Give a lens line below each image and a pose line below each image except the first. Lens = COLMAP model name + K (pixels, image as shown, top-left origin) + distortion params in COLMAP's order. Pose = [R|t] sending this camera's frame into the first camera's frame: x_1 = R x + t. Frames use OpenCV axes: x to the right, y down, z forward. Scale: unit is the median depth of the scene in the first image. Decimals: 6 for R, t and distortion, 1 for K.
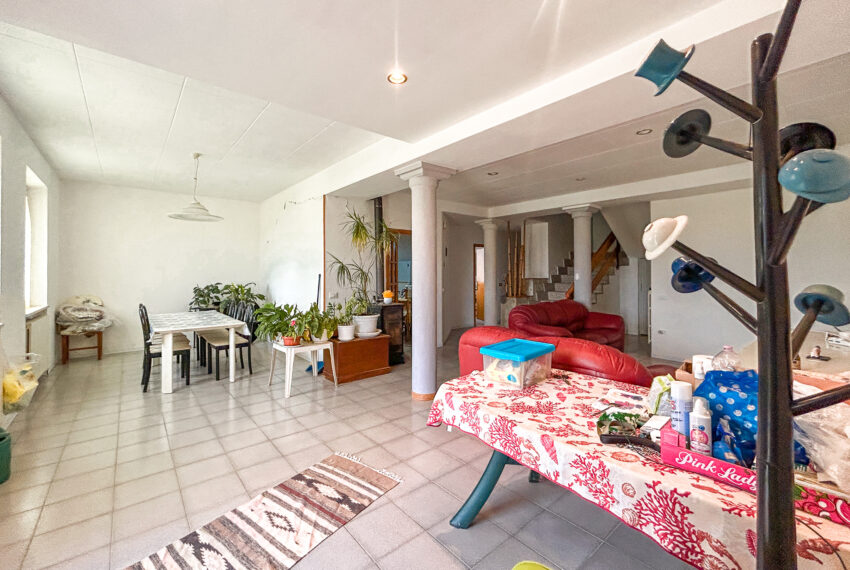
lens RADIAL K [[350.5, 0, 425.4], [0, 350.5, 268.5], [0, 0, 1]] dist [-0.000963, 0.000035]
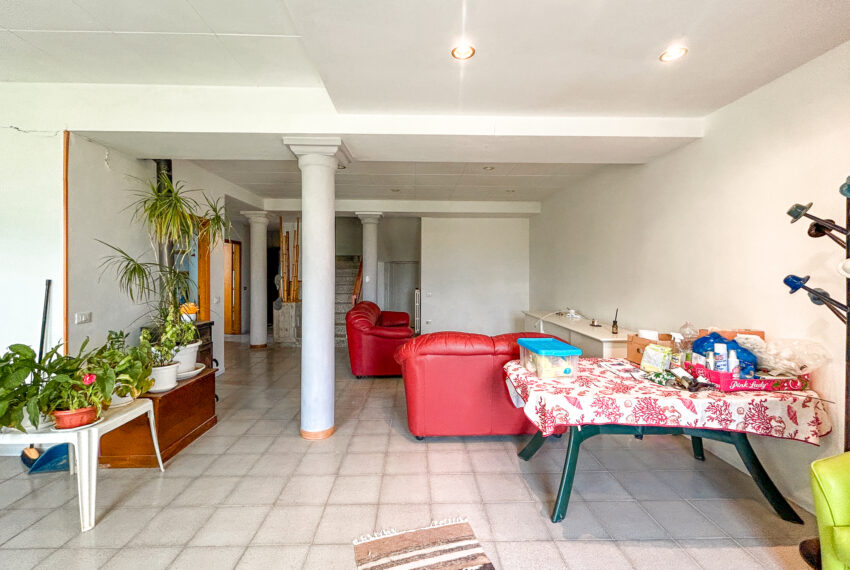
lens RADIAL K [[354.6, 0, 424.2], [0, 354.6, 273.5], [0, 0, 1]] dist [0.000810, 0.000272]
pose [[0.629839, 0.002069, 0.776723, -0.796694], [-0.013204, 0.999880, 0.008043, -0.012290], [-0.776613, -0.015322, 0.629791, 0.516971]]
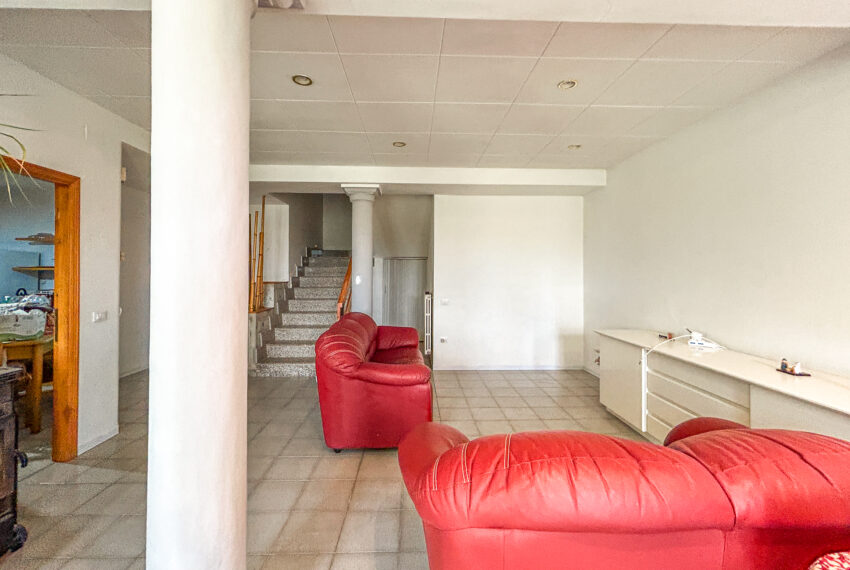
lens RADIAL K [[354.6, 0, 424.2], [0, 354.6, 273.5], [0, 0, 1]] dist [0.000810, 0.000272]
pose [[0.629837, 0.002620, 0.776723, -0.178498], [-0.013952, 0.999871, 0.007940, 0.003049], [-0.776602, -0.015838, 0.629792, 1.128288]]
